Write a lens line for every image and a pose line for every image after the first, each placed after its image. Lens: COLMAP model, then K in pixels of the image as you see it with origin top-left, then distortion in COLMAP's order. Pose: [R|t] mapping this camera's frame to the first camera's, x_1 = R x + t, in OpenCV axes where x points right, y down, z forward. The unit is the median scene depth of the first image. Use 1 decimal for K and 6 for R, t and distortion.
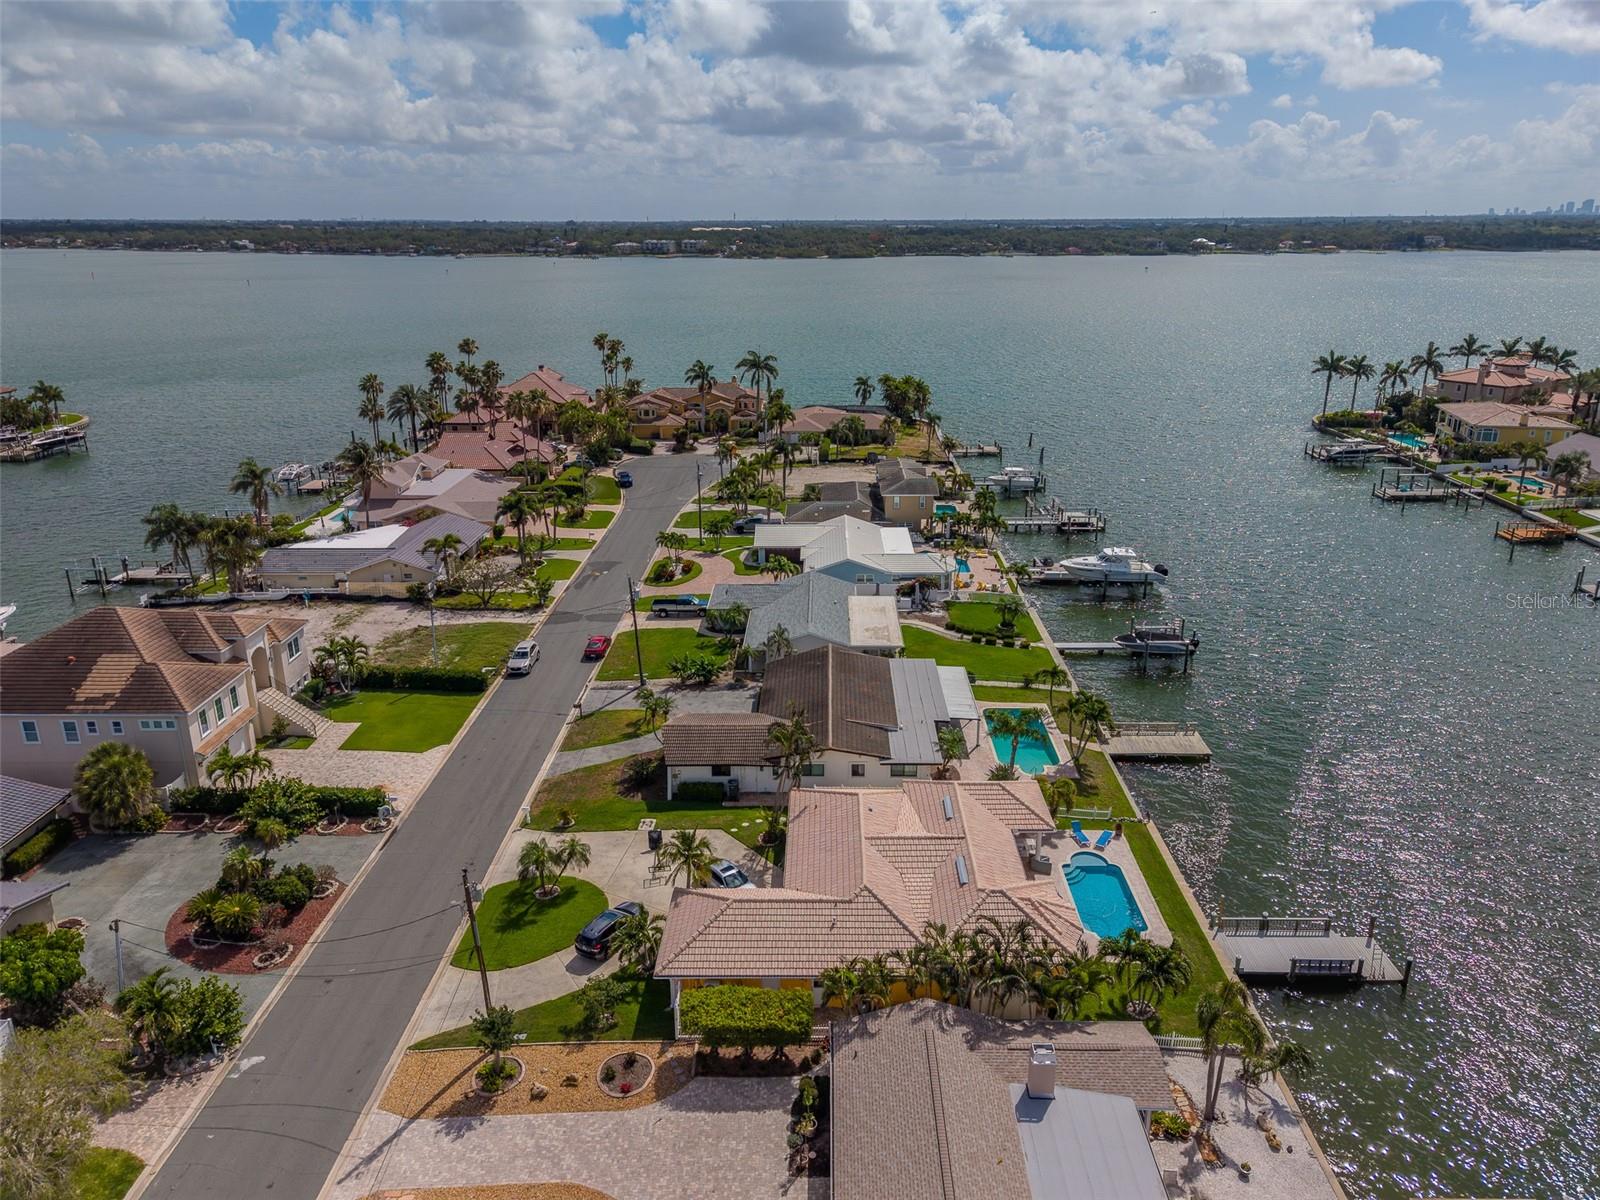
lens RADIAL K [[1070.0, 0, 826.2], [0, 1070.0, 595.4], [0, 0, 1]] dist [0.055256, -0.033449]
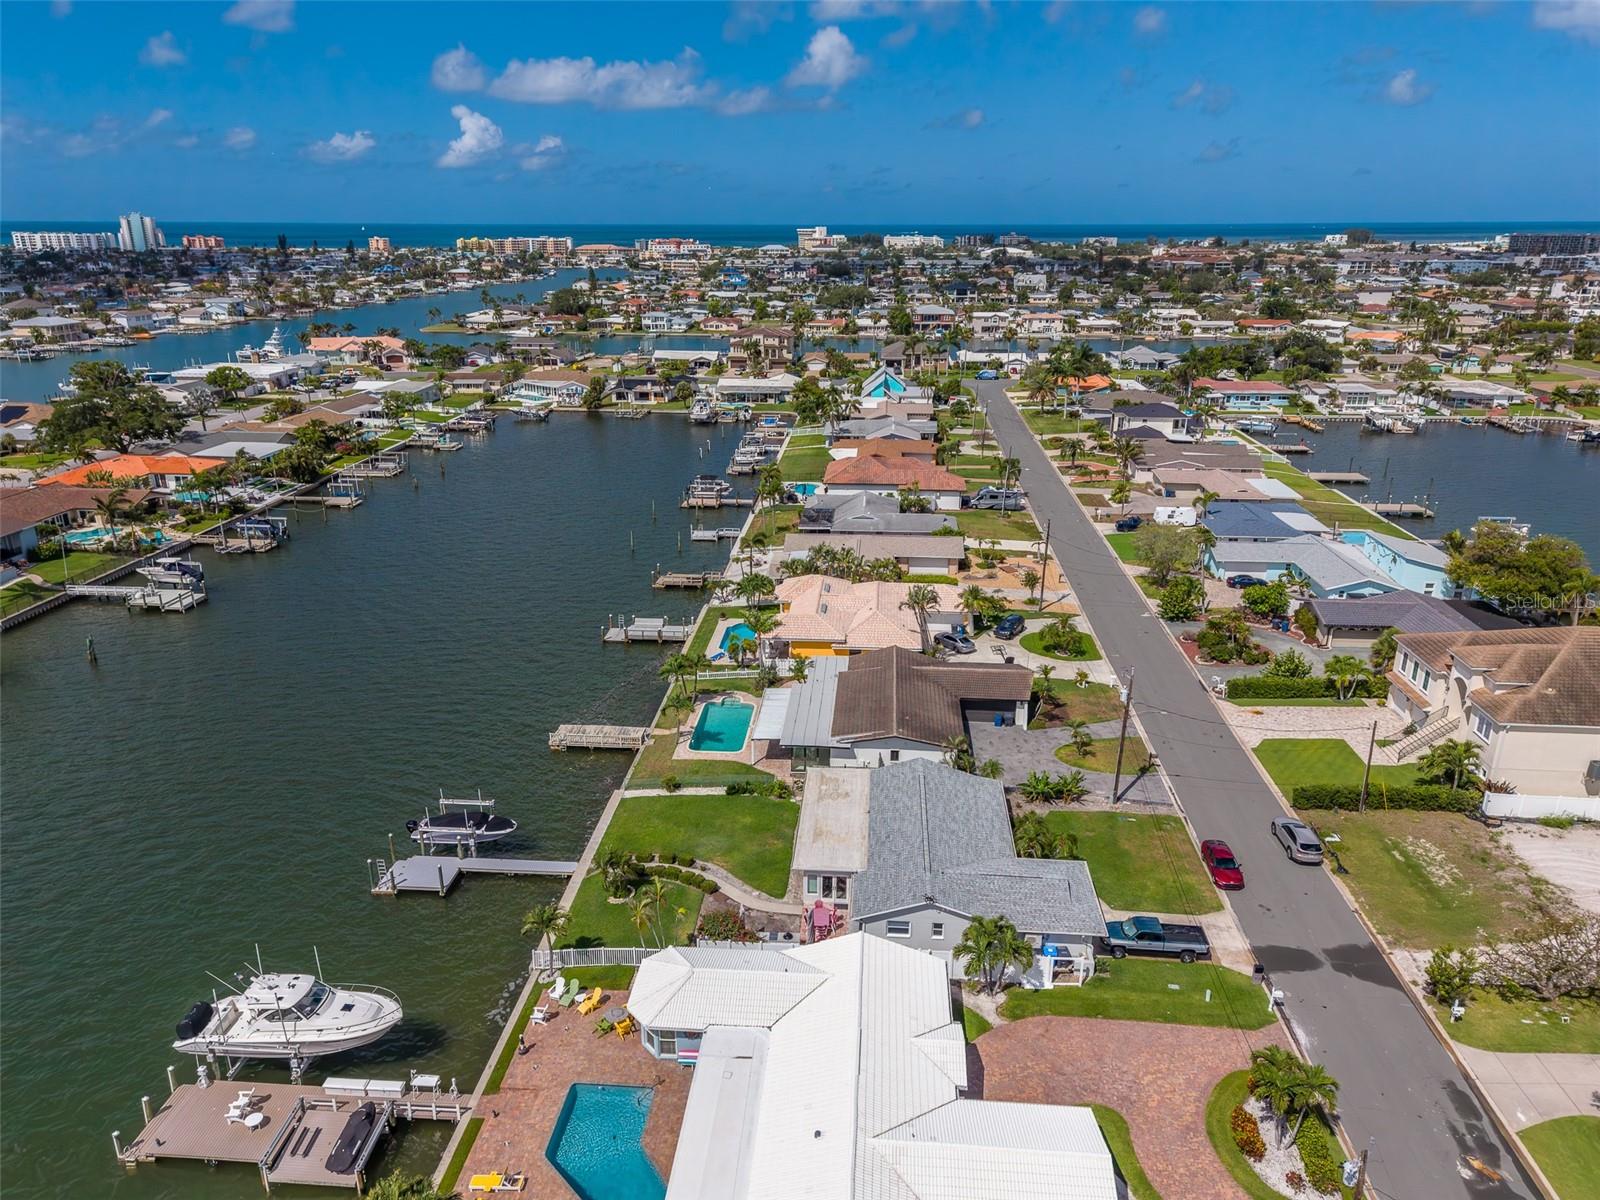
lens RADIAL K [[1069.6, 0, 794.8], [0, 1069.6, 657.0], [0, 0, 1]] dist [0.043980, -0.025307]
pose [[-0.996563, -0.027476, 0.078144, 0.014551], [0.030820, 0.752667, 0.657679, -0.446565], [-0.076887, 0.657827, -0.749234, 1.224822]]
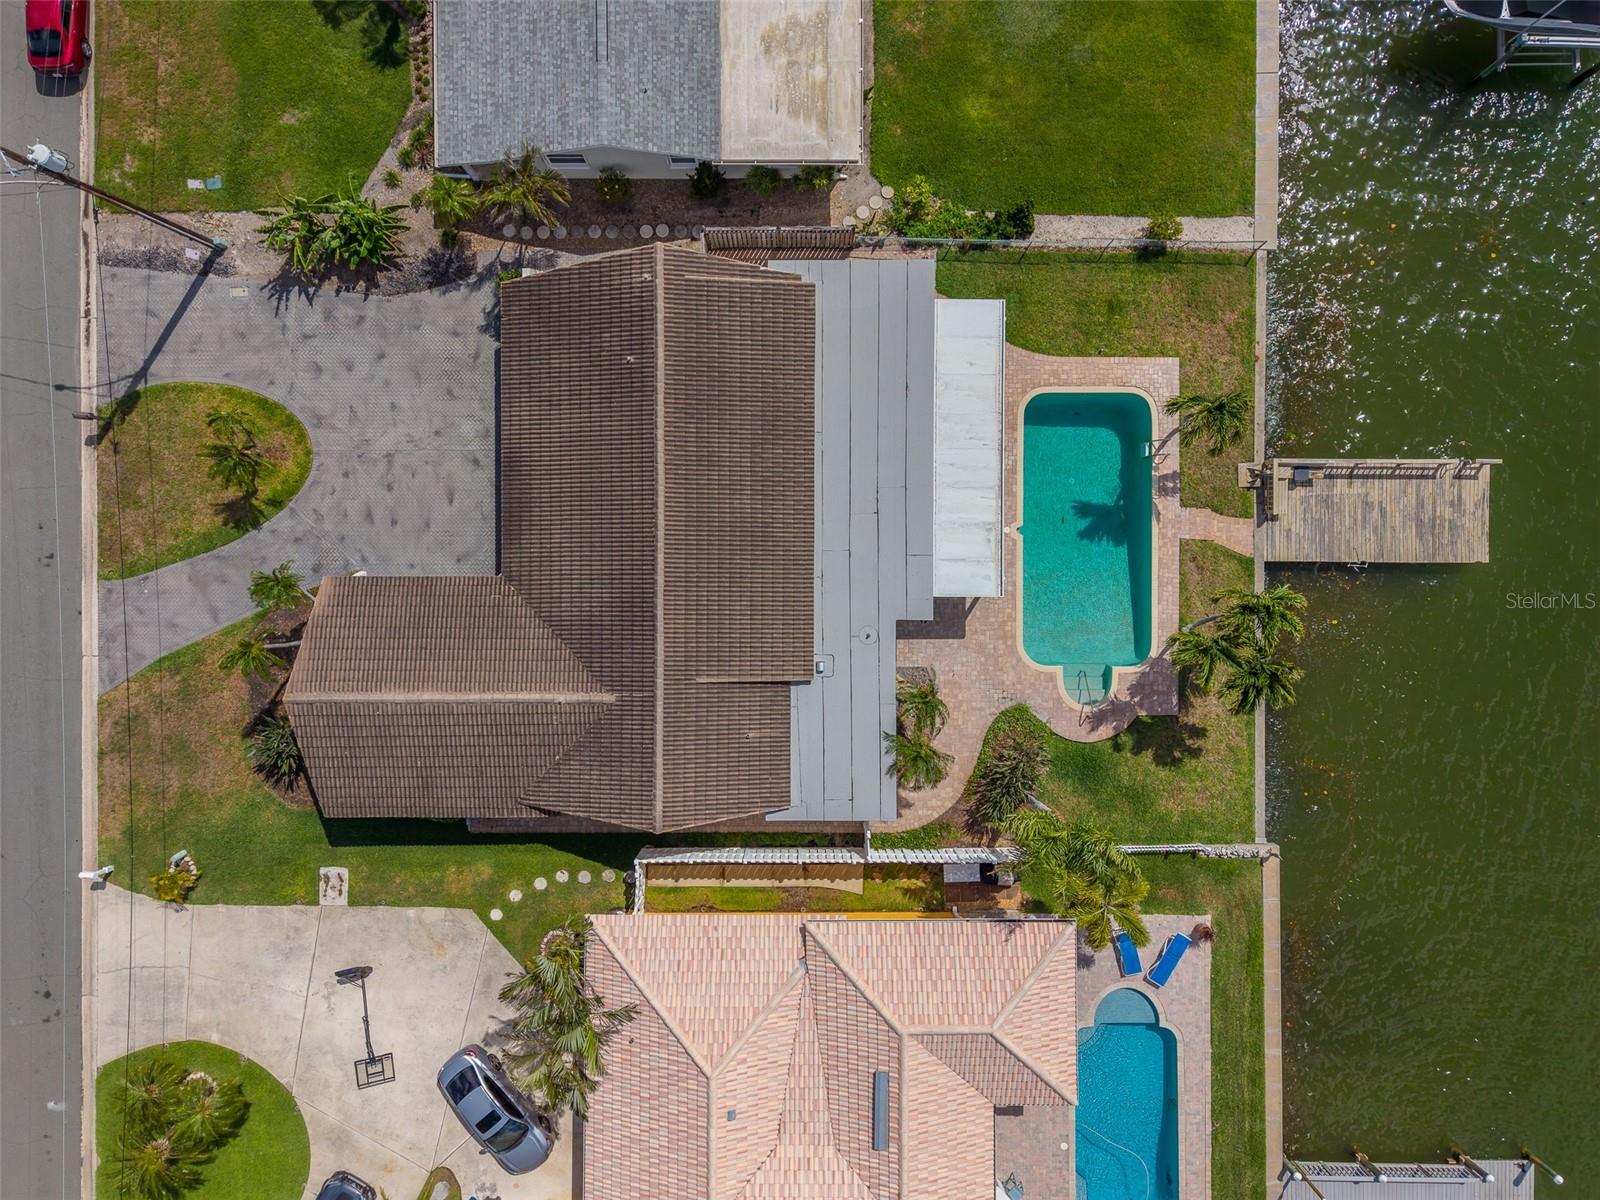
lens RADIAL K [[1108.3, 0, 805.8], [0, 1108.3, 600.1], [0, 0, 1]] dist [0.051711, -0.043875]
pose [[0.999994, -0.000666, -0.003408, 0.042124], [0.003435, 0.332325, 0.943159, -0.212721], [0.000504, -0.943165, 0.332326, 0.561963]]
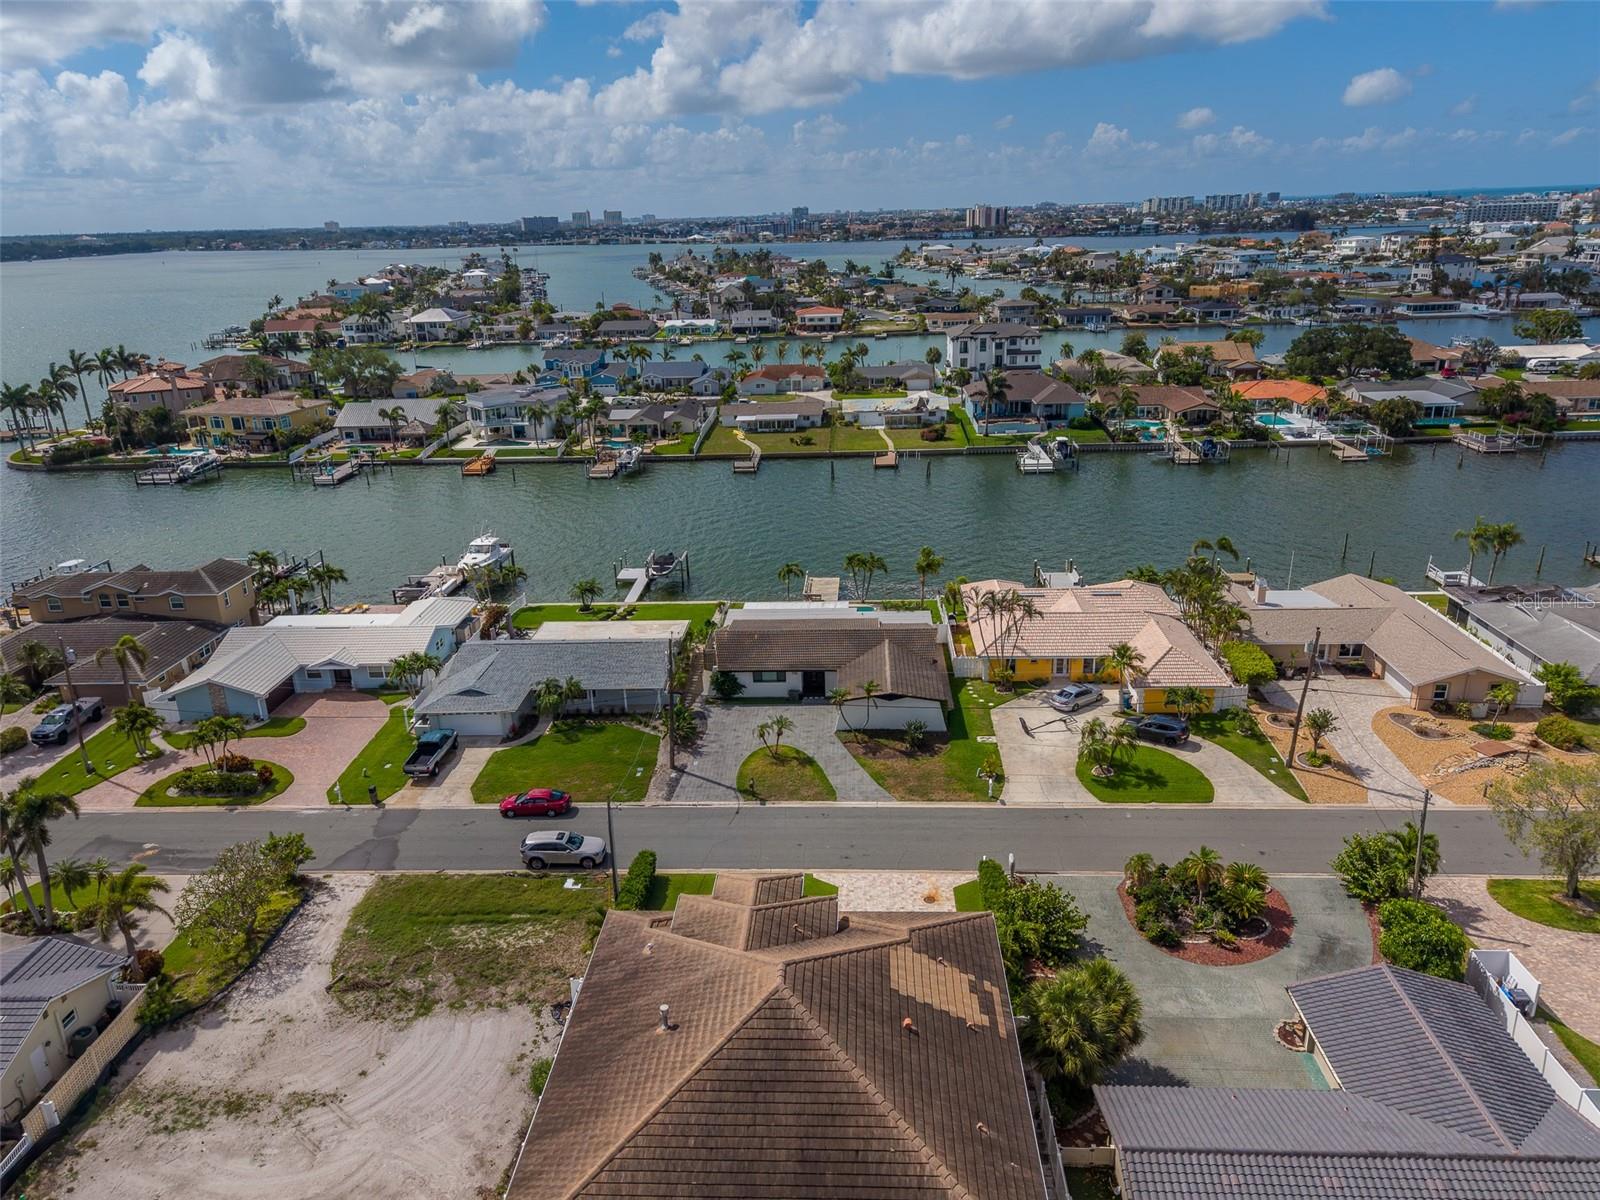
lens RADIAL K [[1108.3, 0, 805.8], [0, 1108.3, 600.1], [0, 0, 1]] dist [0.051711, -0.043875]
pose [[0.046710, -0.328257, 0.943433, -0.717170], [0.357087, 0.887542, 0.291131, -0.187477], [-0.932902, 0.323289, 0.158674, 0.560683]]
